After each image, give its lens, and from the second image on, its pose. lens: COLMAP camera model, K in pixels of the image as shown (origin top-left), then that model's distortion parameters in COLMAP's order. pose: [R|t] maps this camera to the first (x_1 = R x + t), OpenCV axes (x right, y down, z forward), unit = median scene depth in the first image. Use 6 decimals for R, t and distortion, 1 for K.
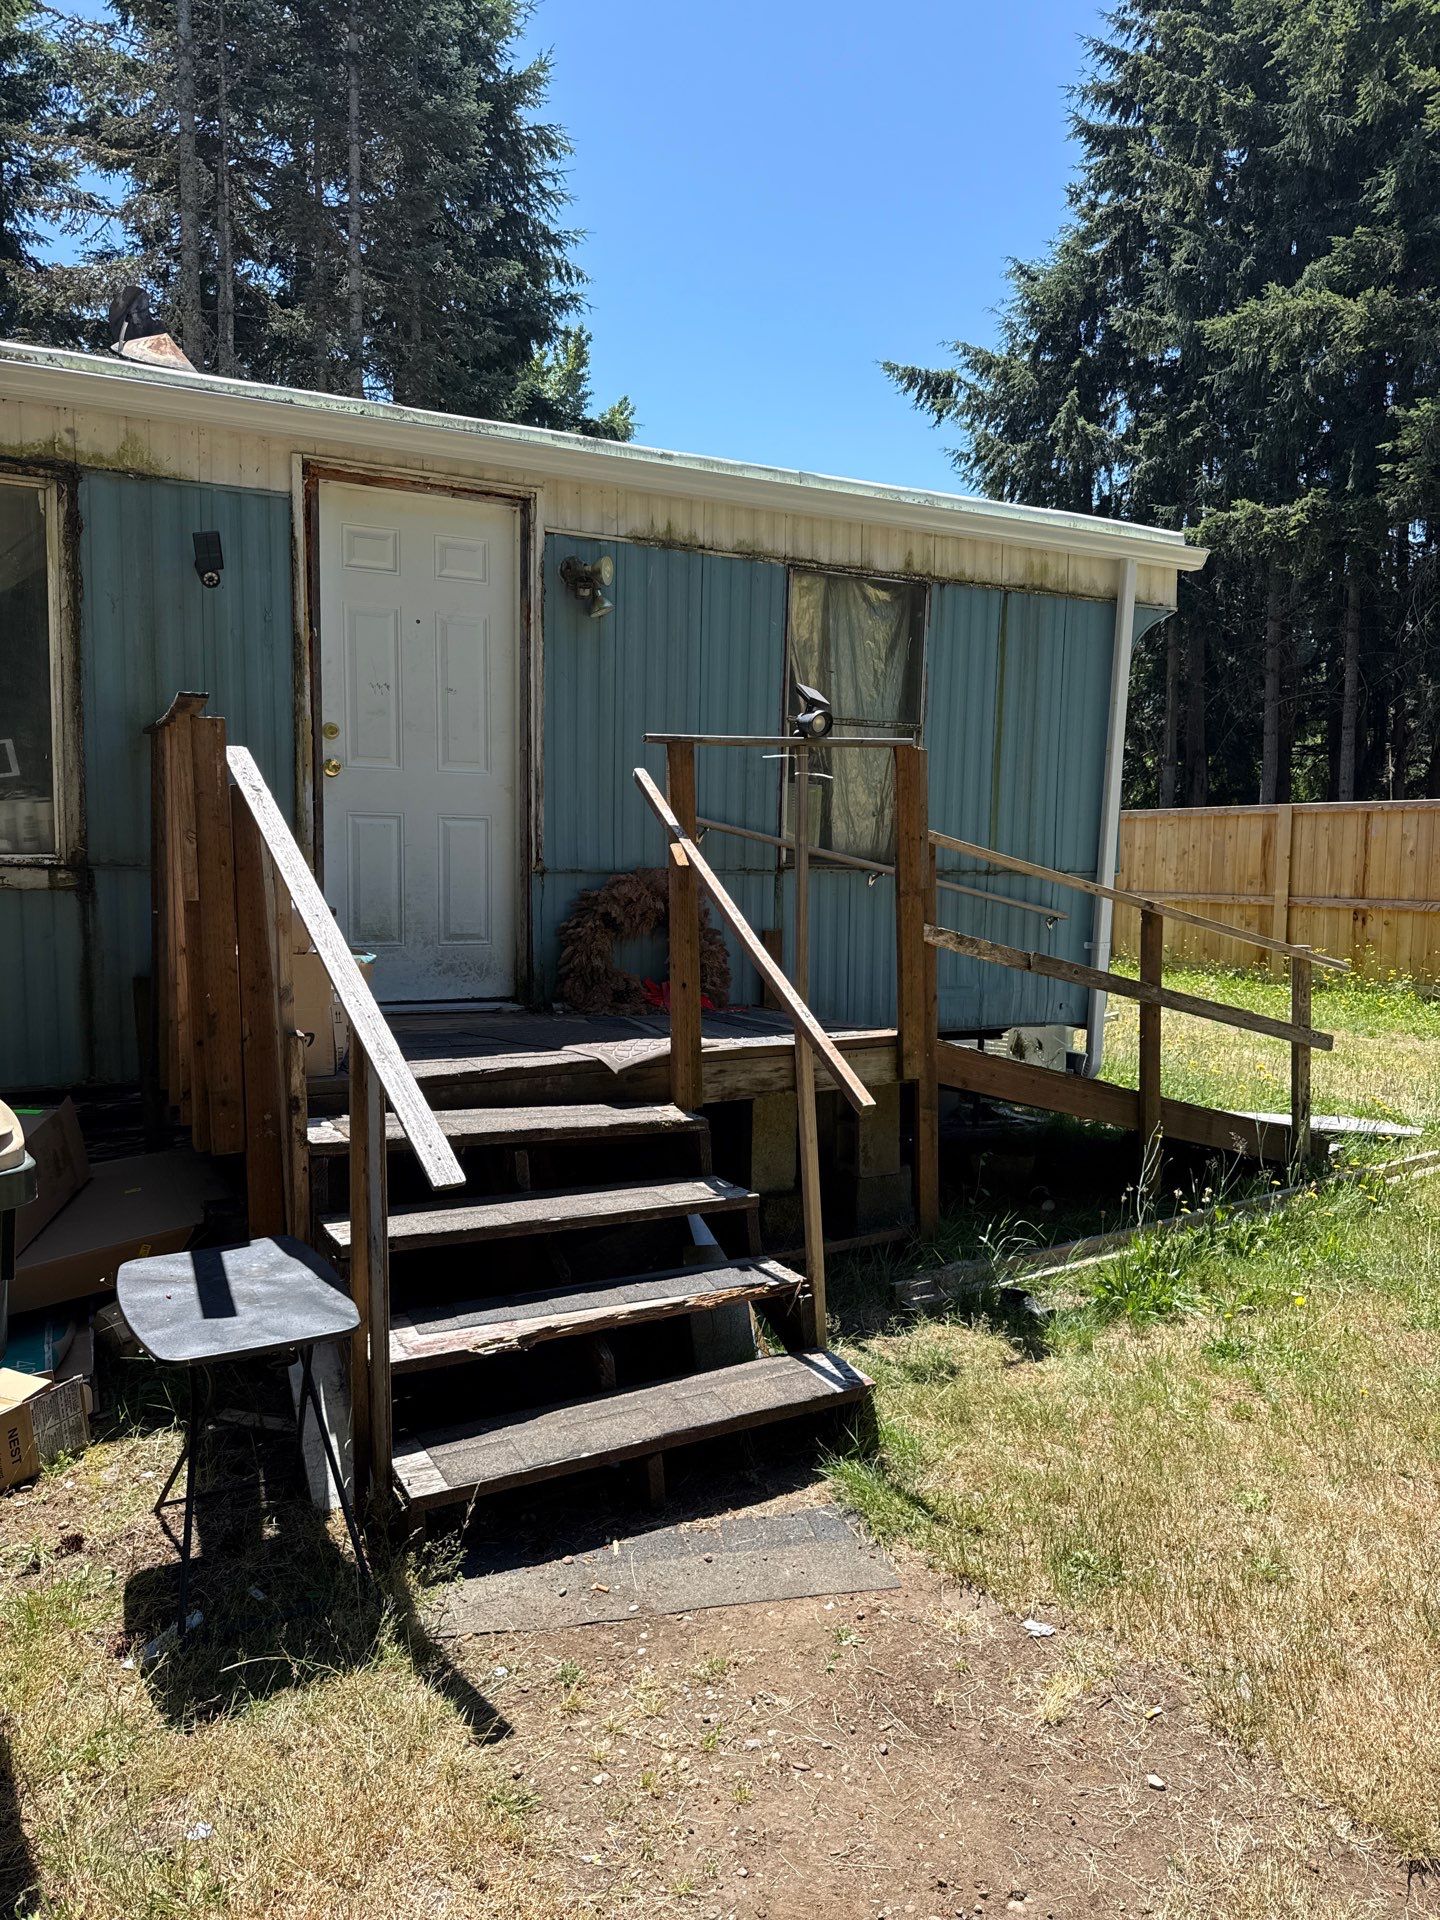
lens RADIAL K [[1380.0, 0, 728.4], [0, 1380.0, 961.6], [0, 0, 1]] dist [0.023295, -0.014885]
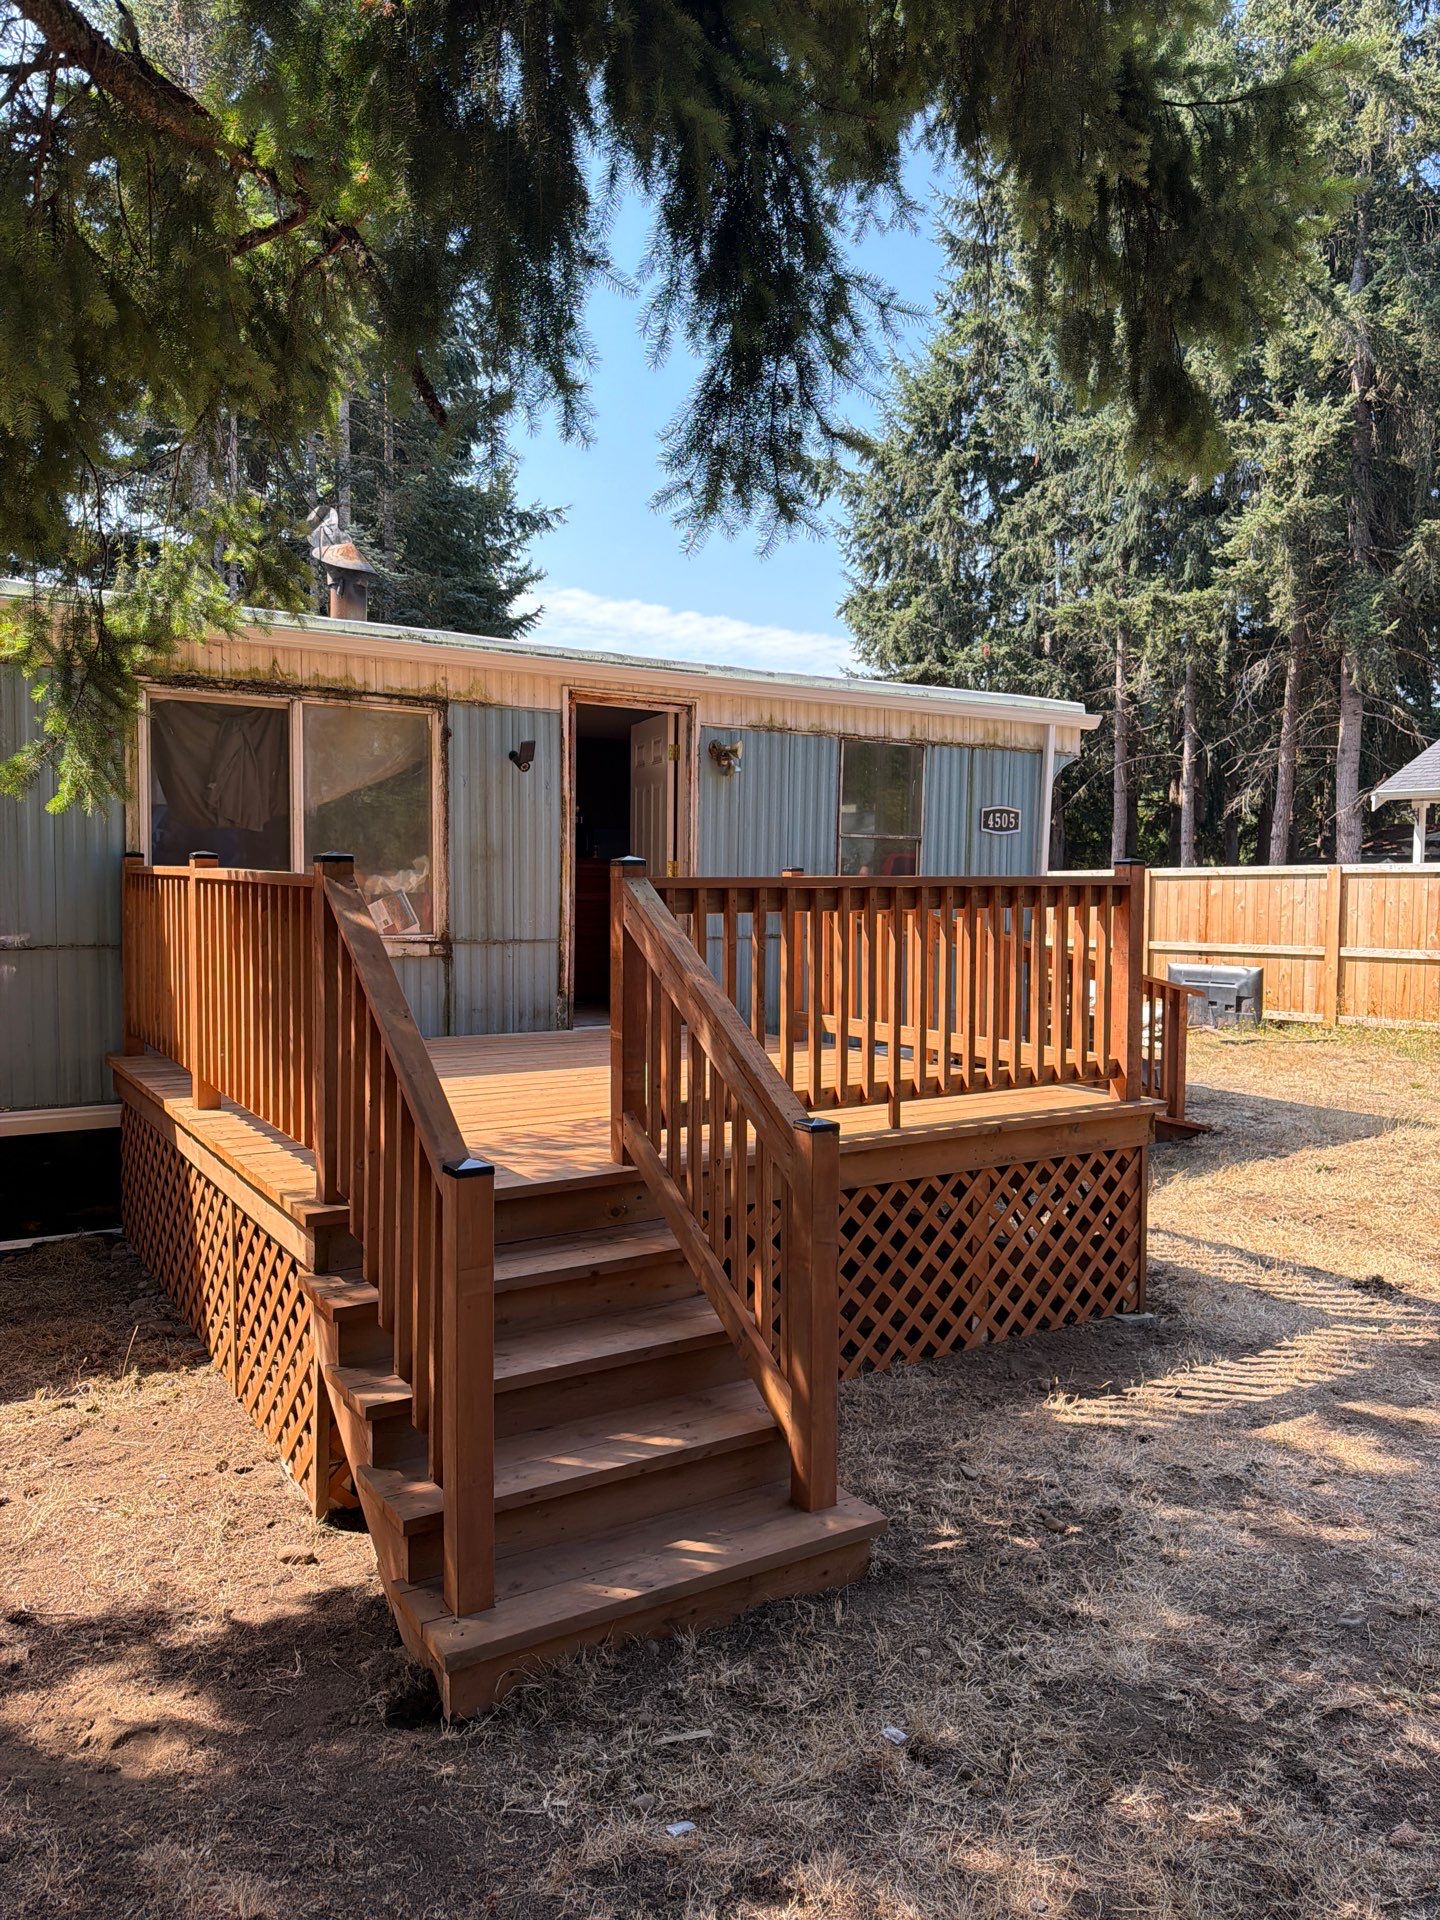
lens RADIAL K [[1366.9, 0, 715.9], [0, 1366.9, 951.5], [0, 0, 1]] dist [0.087519, -0.124566]
pose [[0.995537, -0.005914, 0.094190, -0.225408], [0.008363, 0.999637, -0.025629, -0.010871], [-0.094004, 0.026303, 0.995224, -0.467086]]
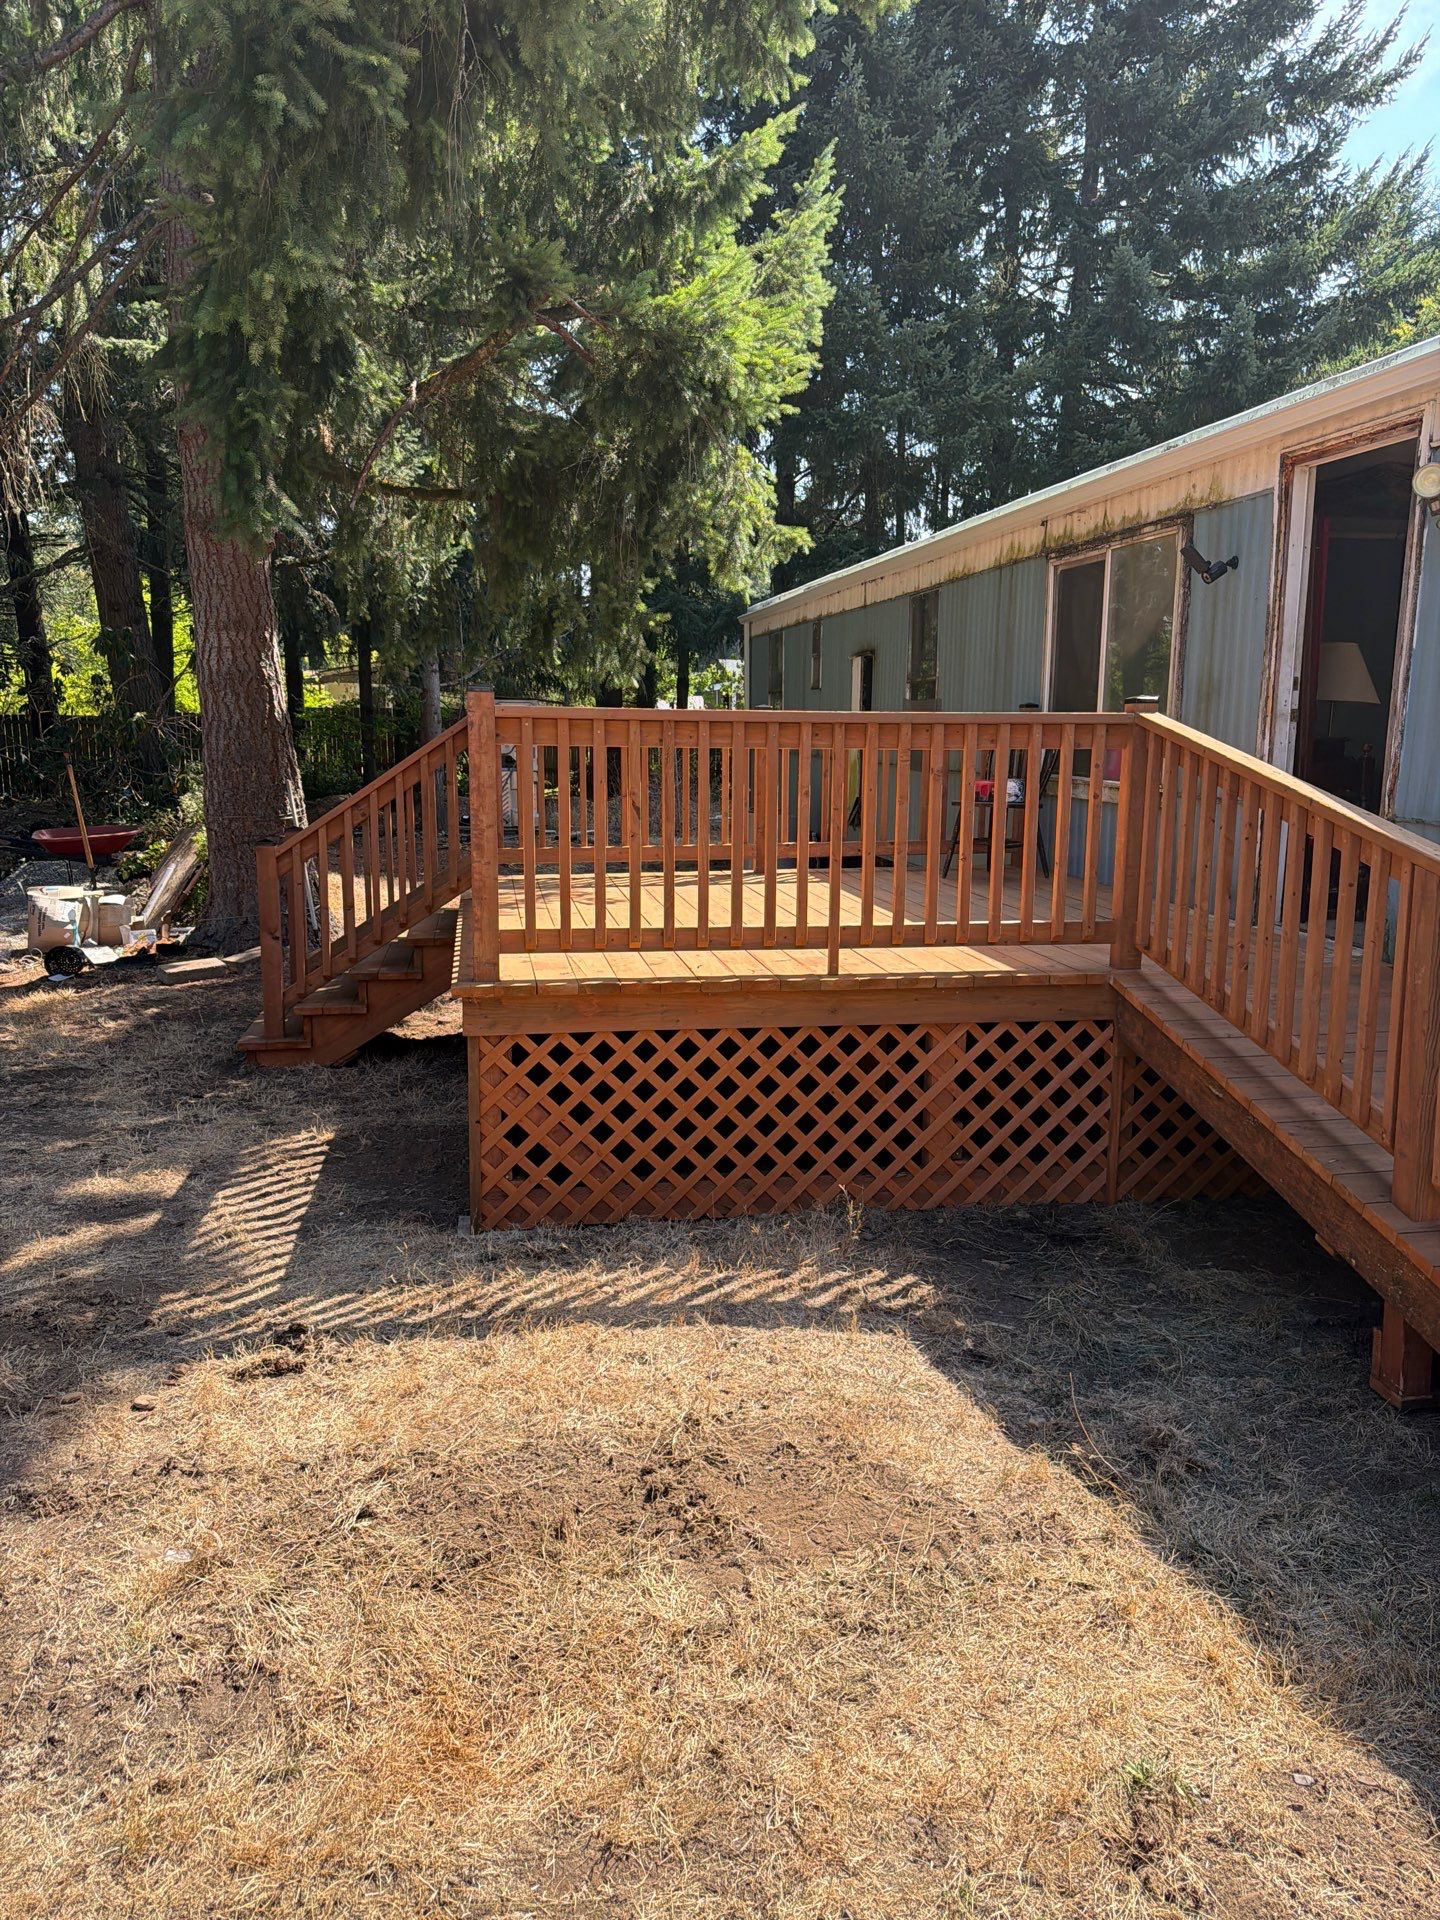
lens RADIAL K [[1366.9, 0, 715.9], [0, 1366.9, 951.5], [0, 0, 1]] dist [0.087519, -0.124566]
pose [[-0.309070, 0.143378, -0.940169, 0.780037], [-0.089744, 0.979762, 0.178919, -0.092061], [0.946795, 0.139673, -0.289948, 0.738194]]
